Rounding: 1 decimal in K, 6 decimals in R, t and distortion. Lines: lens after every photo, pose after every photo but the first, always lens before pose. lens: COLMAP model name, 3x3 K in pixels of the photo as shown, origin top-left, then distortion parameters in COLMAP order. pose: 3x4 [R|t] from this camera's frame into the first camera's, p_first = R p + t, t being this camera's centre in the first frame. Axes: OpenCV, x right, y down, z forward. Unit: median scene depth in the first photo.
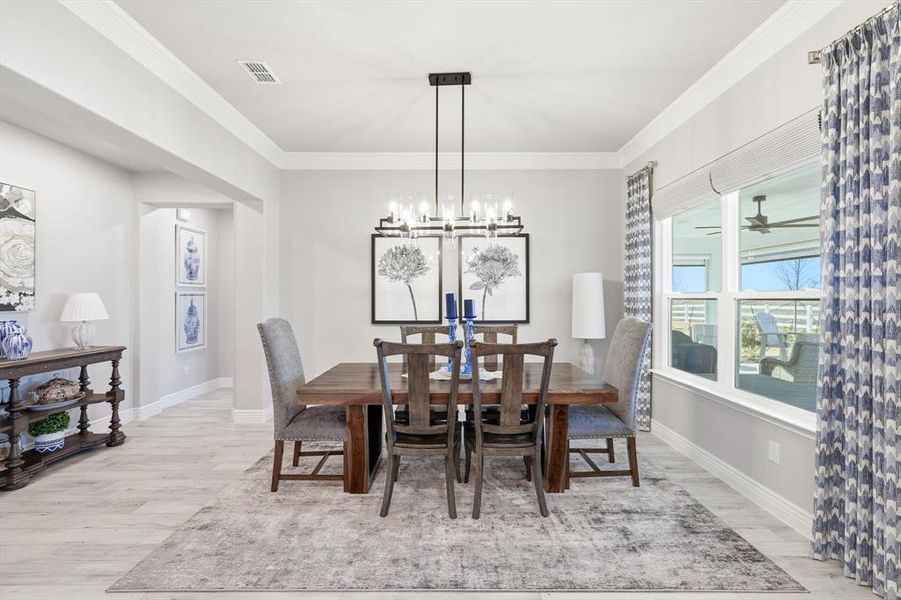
lens RADIAL K [[398.7, 0, 454.5], [0, 398.7, 294.3], [0, 0, 1]] dist [0.003915, -0.000502]
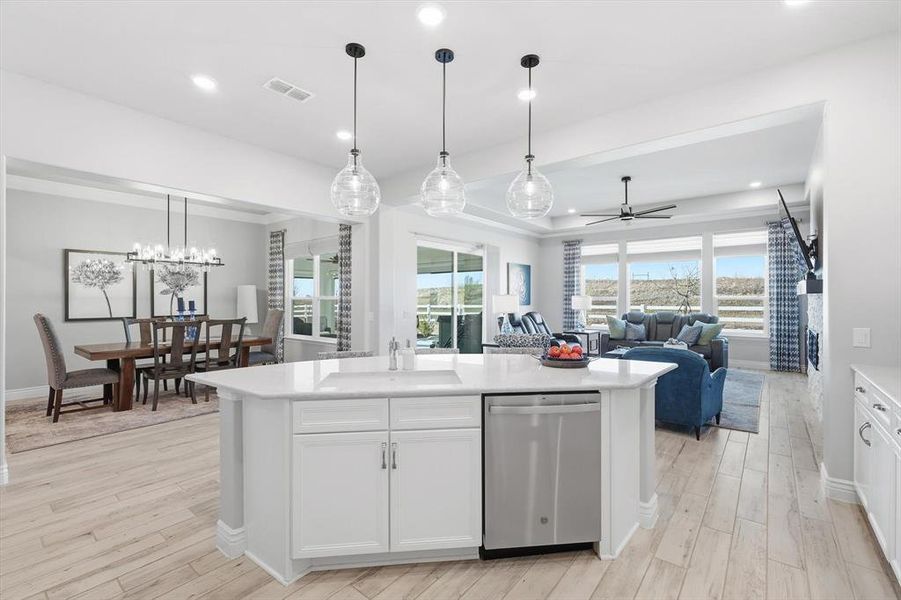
lens RADIAL K [[398.7, 0, 456.0], [0, 398.7, 297.2], [0, 0, 1]] dist [0.003915, -0.000502]
pose [[0.636013, 0.000811, 0.771678, -0.476134], [-0.002480, 0.999996, 0.000992, -0.006668], [-0.771674, -0.002545, 0.636013, -0.892522]]
